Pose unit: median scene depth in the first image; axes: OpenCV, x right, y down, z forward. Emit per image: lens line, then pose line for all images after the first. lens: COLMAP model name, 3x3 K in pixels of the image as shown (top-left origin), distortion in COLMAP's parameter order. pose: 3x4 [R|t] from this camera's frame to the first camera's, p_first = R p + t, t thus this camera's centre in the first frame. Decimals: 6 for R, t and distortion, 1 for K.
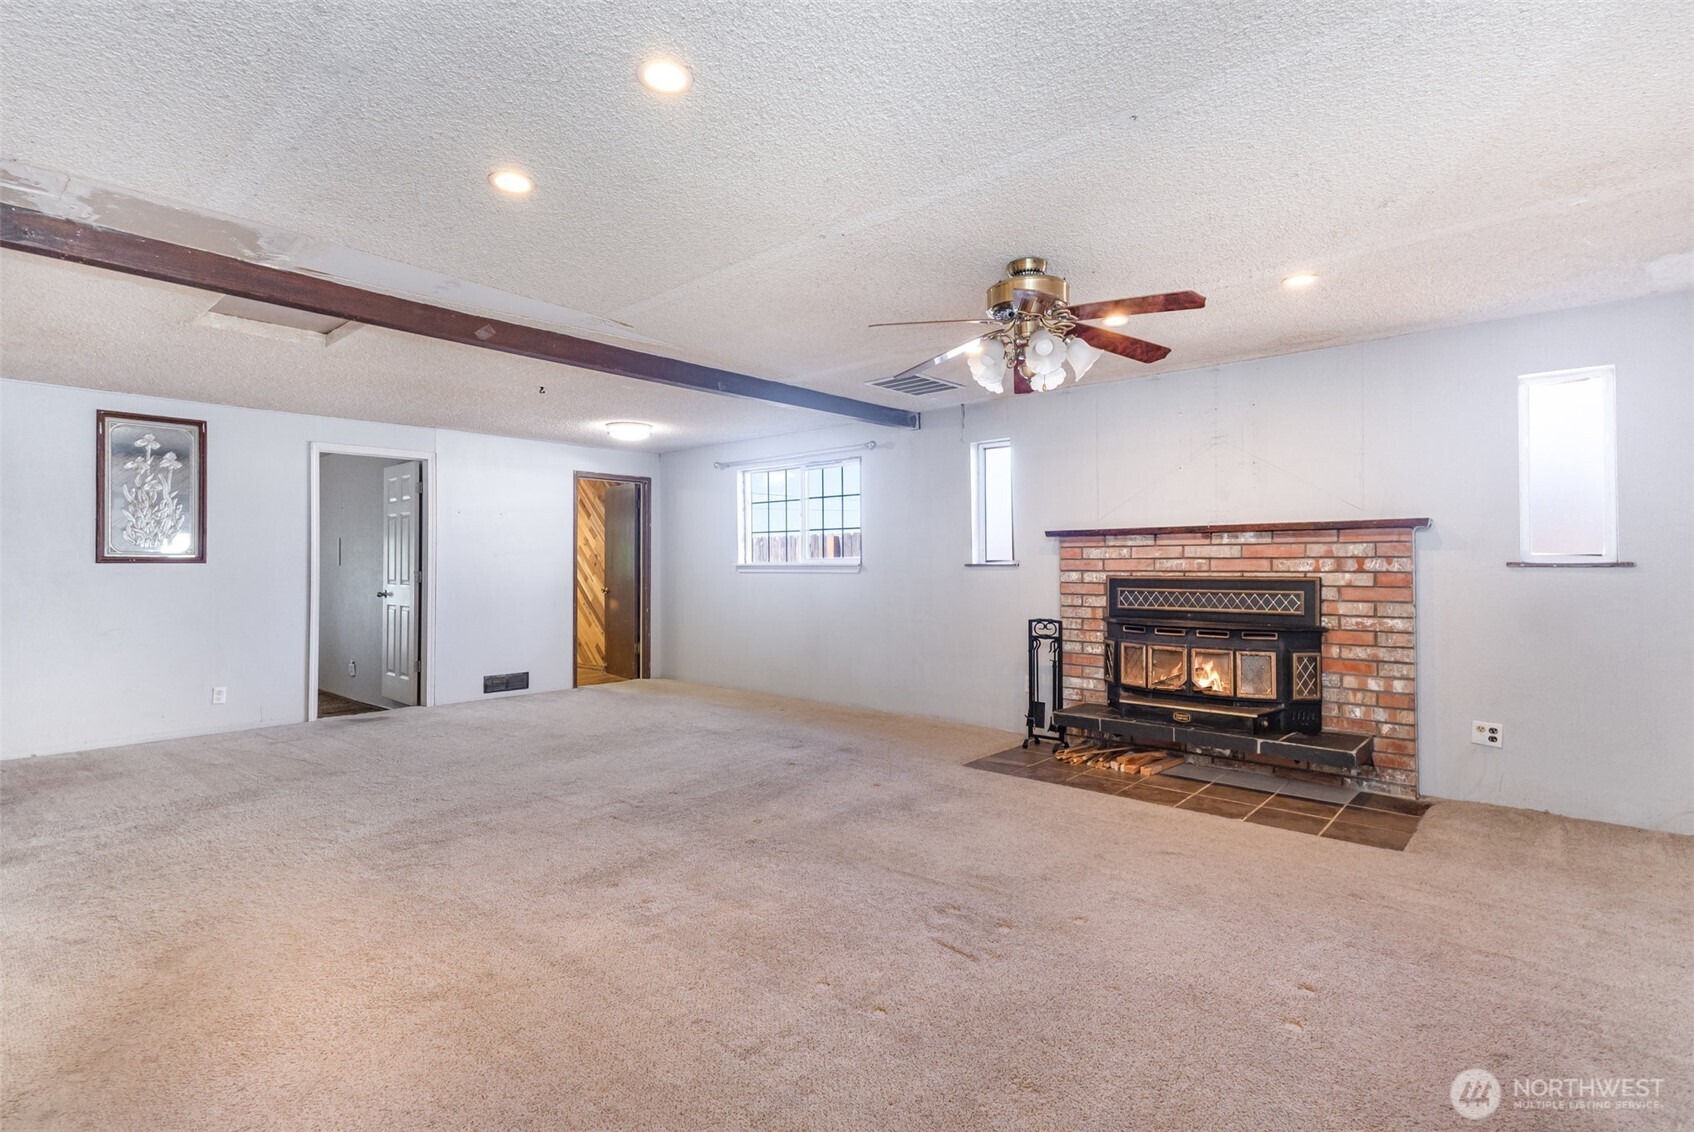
lens RADIAL K [[793.0, 0, 846.7], [0, 793.0, 558.7], [0, 0, 1]] dist [-0.002583, -0.000028]
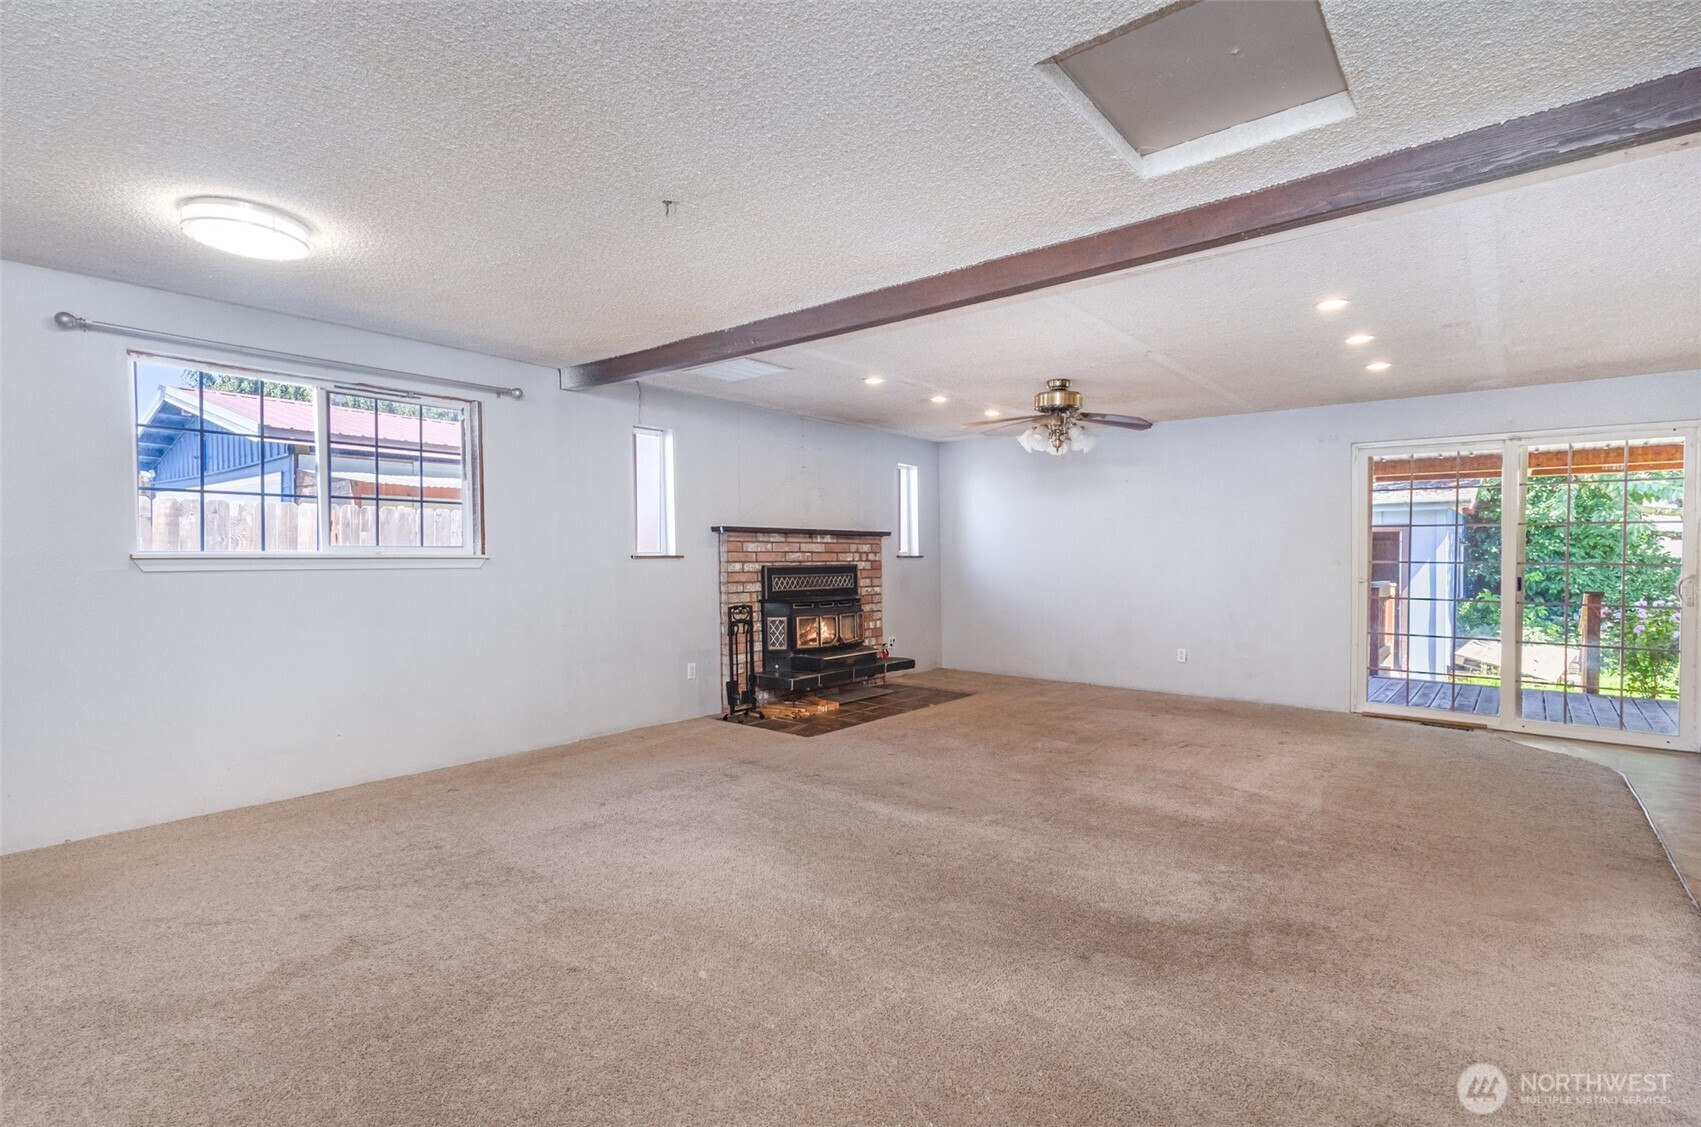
lens RADIAL K [[796.3, 0, 850.0], [0, 796.3, 571.2], [0, 0, 1]] dist [-0.002583, -0.000028]
pose [[-0.055048, -0.014636, 0.998376, -0.938864], [-0.005601, 0.999881, 0.014349, 0.012243], [-0.998468, -0.004802, -0.055123, 0.979318]]
